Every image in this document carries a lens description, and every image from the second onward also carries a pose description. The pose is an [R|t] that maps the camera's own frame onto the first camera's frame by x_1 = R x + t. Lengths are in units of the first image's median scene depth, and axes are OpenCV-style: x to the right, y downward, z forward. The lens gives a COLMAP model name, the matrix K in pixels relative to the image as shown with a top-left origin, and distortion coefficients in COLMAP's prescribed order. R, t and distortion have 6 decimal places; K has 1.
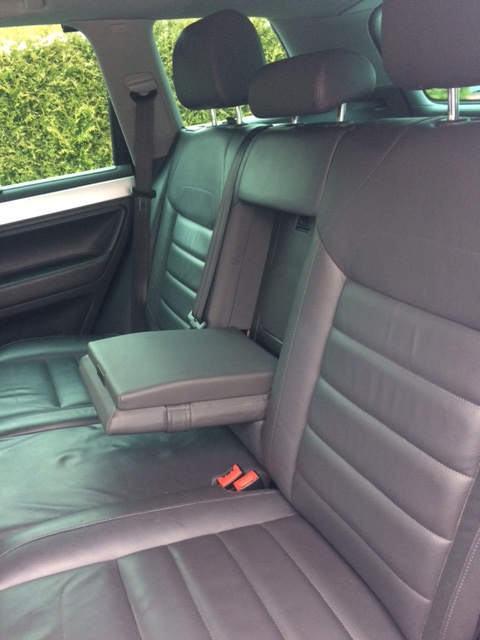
lens RADIAL K [[509.7, 0, 239.5], [0, 509.7, 305.9], [0, 0, 1]] dist [0.077943, -0.091445]
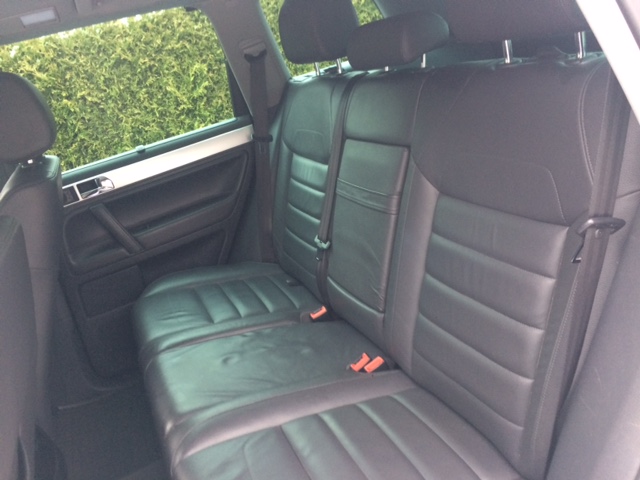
lens RADIAL K [[509.7, 0, 316.1], [0, 509.7, 231.6], [0, 0, 1]] dist [0.077943, -0.091445]
pose [[0.993684, -0.091744, -0.064611, -0.011190], [0.091102, 0.995759, -0.012826, 0.017141], [0.065514, 0.006859, 0.997828, -0.157287]]
